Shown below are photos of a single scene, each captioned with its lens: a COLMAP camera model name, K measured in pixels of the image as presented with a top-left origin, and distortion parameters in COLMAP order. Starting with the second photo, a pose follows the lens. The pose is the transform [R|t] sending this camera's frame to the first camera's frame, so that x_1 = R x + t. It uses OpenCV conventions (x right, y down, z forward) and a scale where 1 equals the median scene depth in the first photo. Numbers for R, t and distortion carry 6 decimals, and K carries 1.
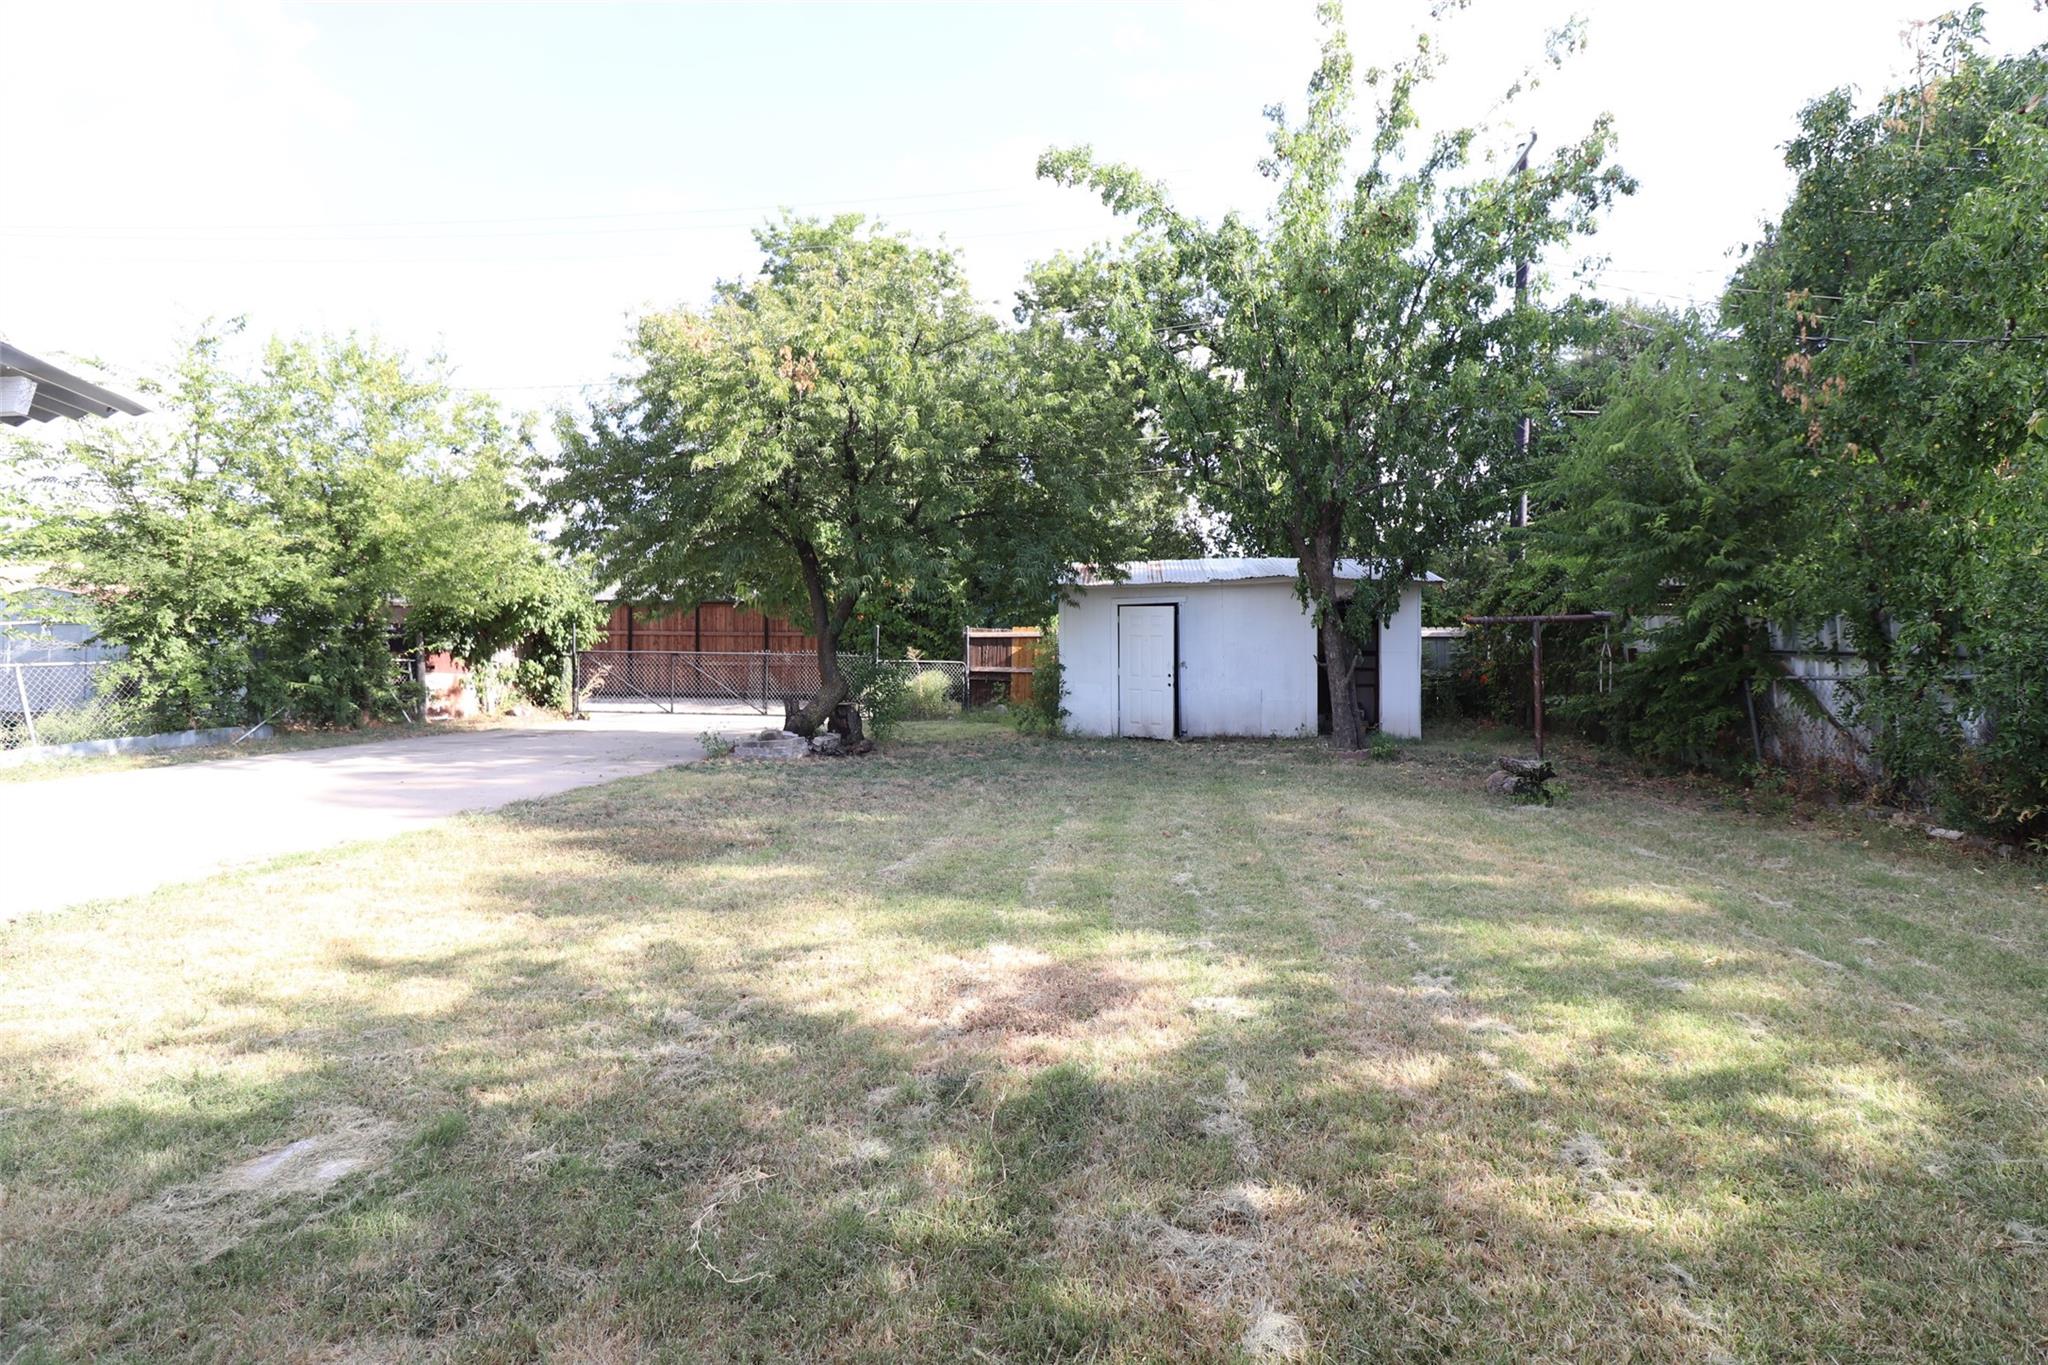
lens RADIAL K [[962.1, 0, 1023.7], [0, 962.1, 654.2], [0, 0, 1]] dist [-0.000350, -0.013577]
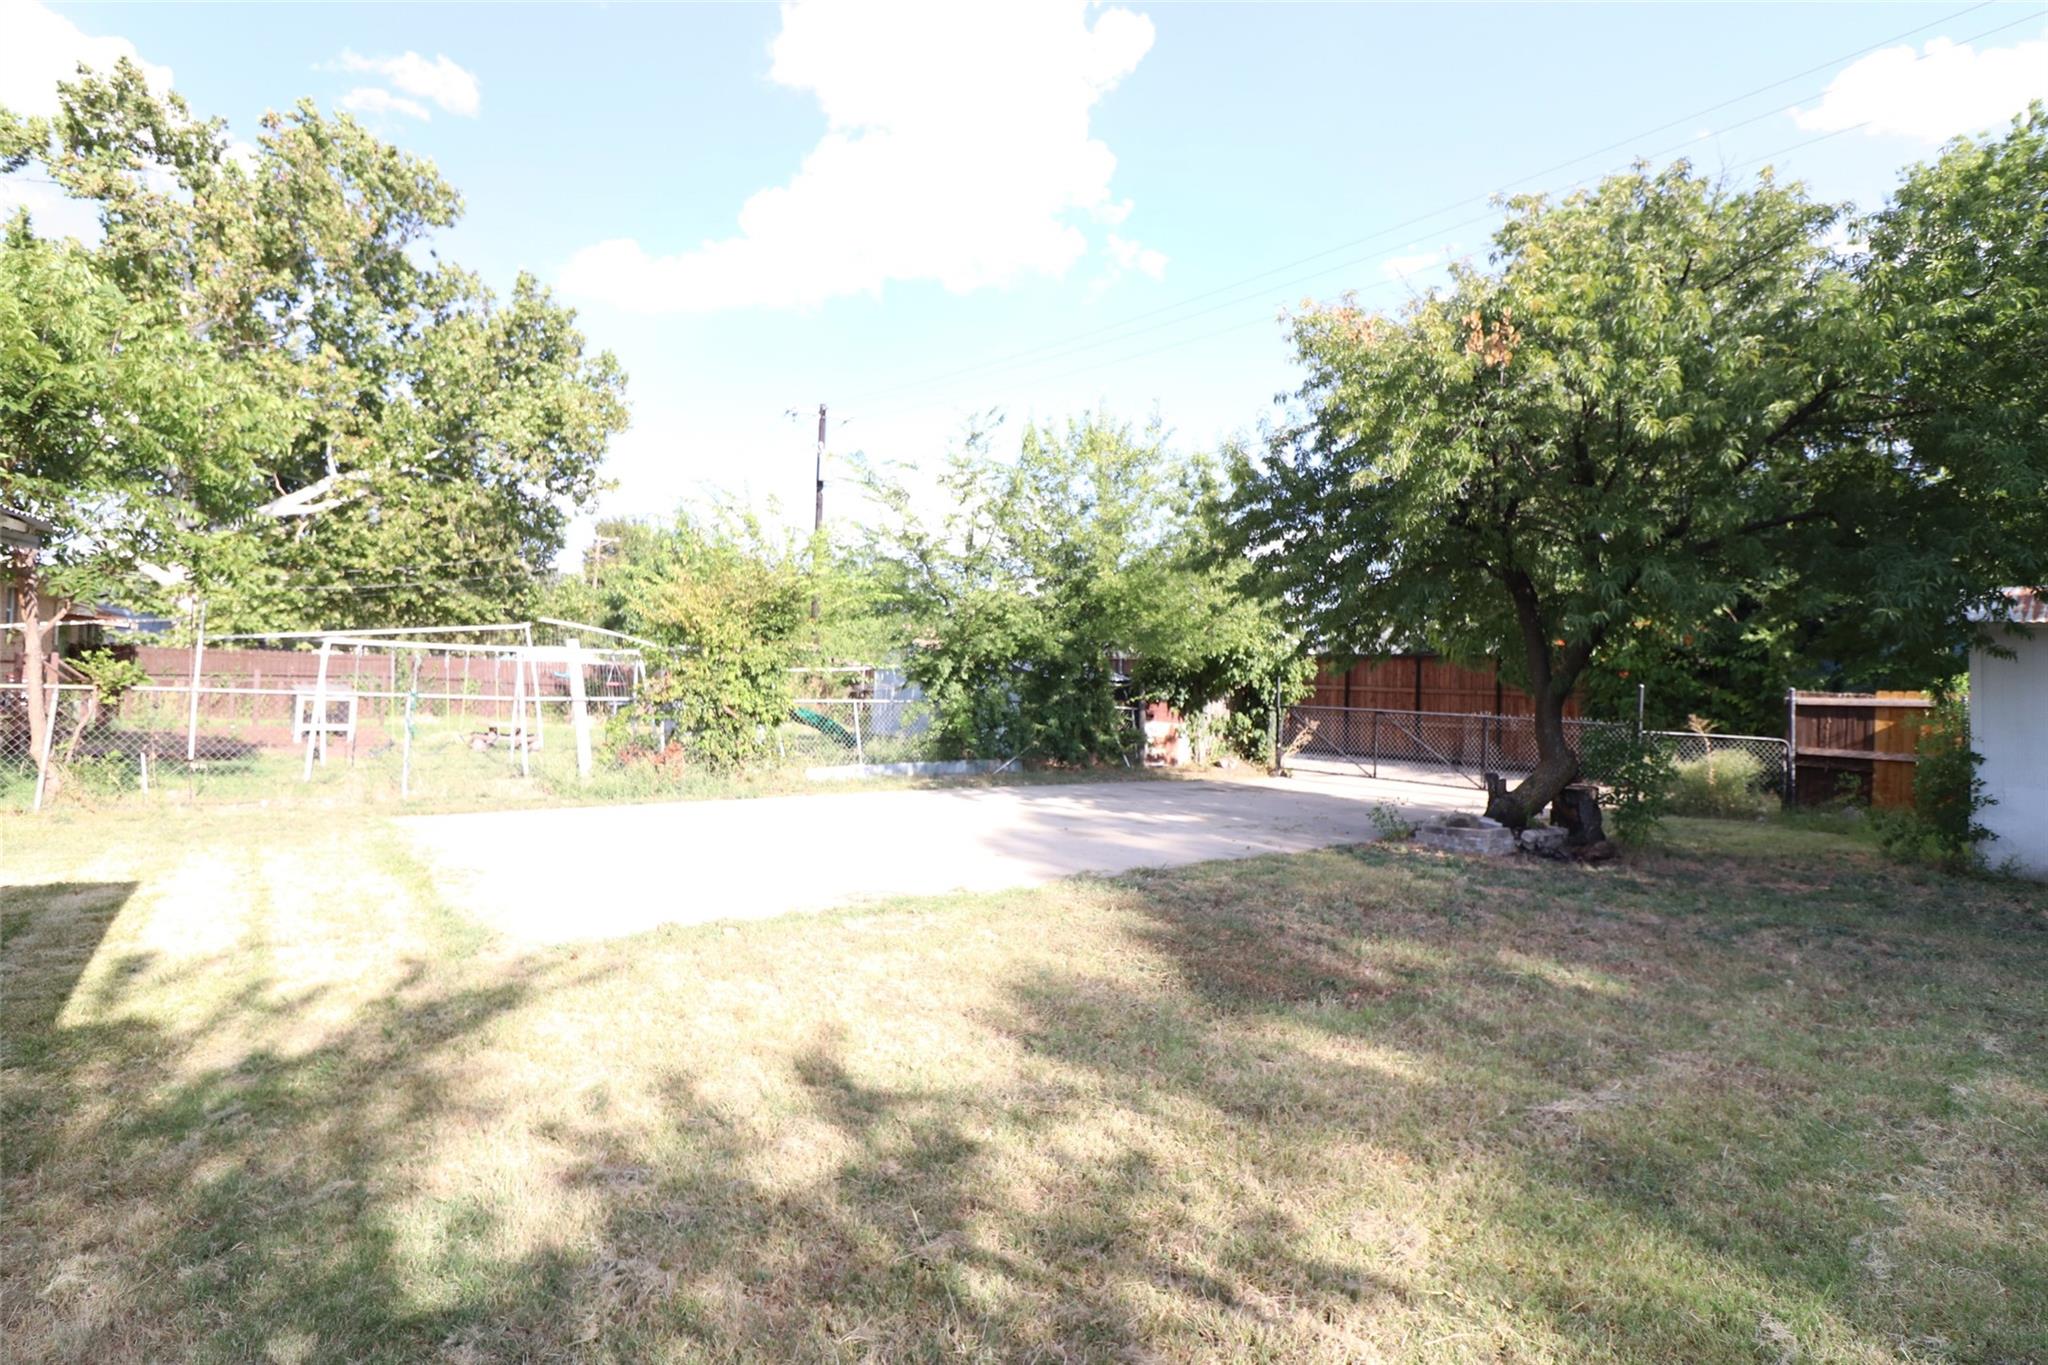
lens RADIAL K [[962.1, 0, 1023.7], [0, 962.1, 654.2], [0, 0, 1]] dist [-0.000350, -0.013577]
pose [[0.733238, -0.001930, -0.679969, 0.005768], [-0.038447, 0.998279, -0.044292, -0.002406], [0.678884, 0.058620, 0.731901, 0.153698]]
